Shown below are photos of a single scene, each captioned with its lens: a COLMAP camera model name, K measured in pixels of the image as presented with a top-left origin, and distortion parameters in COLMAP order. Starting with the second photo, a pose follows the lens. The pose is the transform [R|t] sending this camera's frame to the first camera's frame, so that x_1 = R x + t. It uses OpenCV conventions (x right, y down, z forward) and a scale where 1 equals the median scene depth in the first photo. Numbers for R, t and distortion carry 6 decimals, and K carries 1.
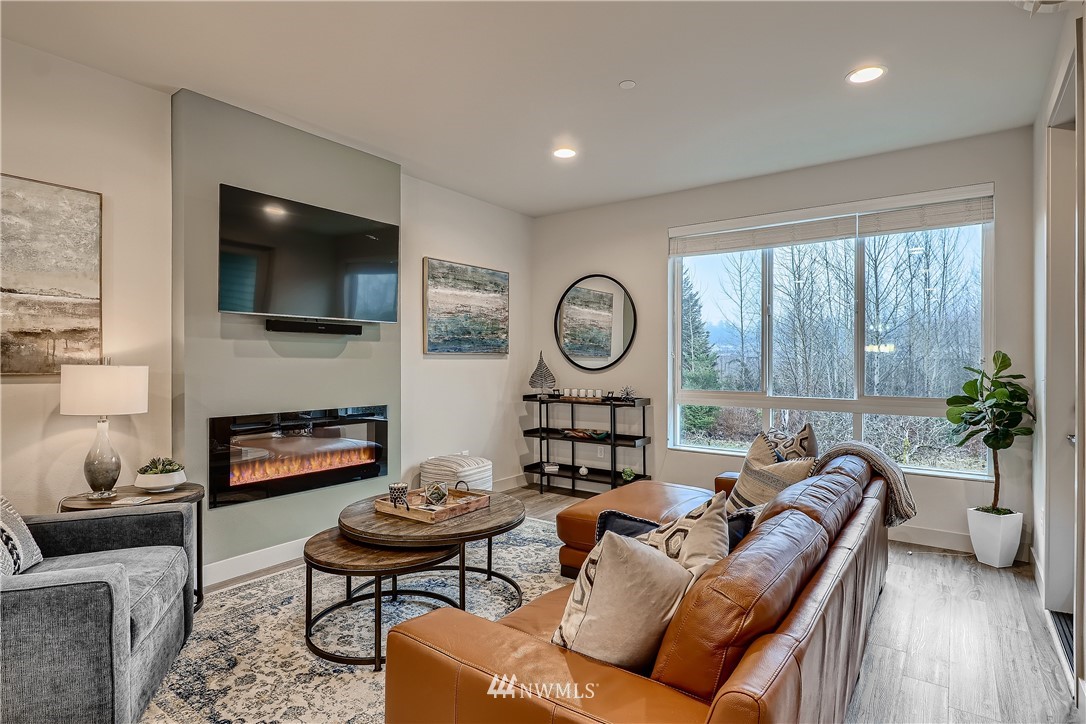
lens RADIAL K [[565.3, 0, 558.2], [0, 565.3, 363.7], [0, 0, 1]] dist [-0.005735, -0.000505]
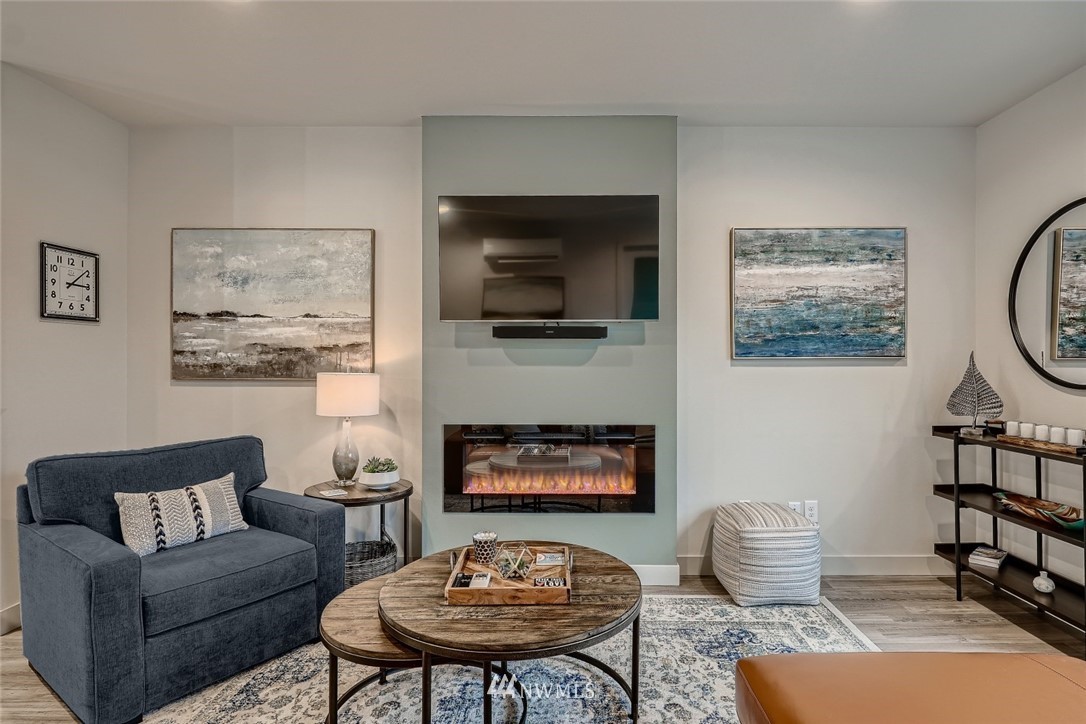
lens RADIAL K [[565.3, 0, 558.2], [0, 565.3, 363.7], [0, 0, 1]] dist [-0.005735, -0.000505]
pose [[0.572966, -0.000215, -0.819579, 0.276146], [-0.002899, 0.999993, -0.002290, -0.010758], [0.819574, 0.003688, 0.572962, 0.447413]]
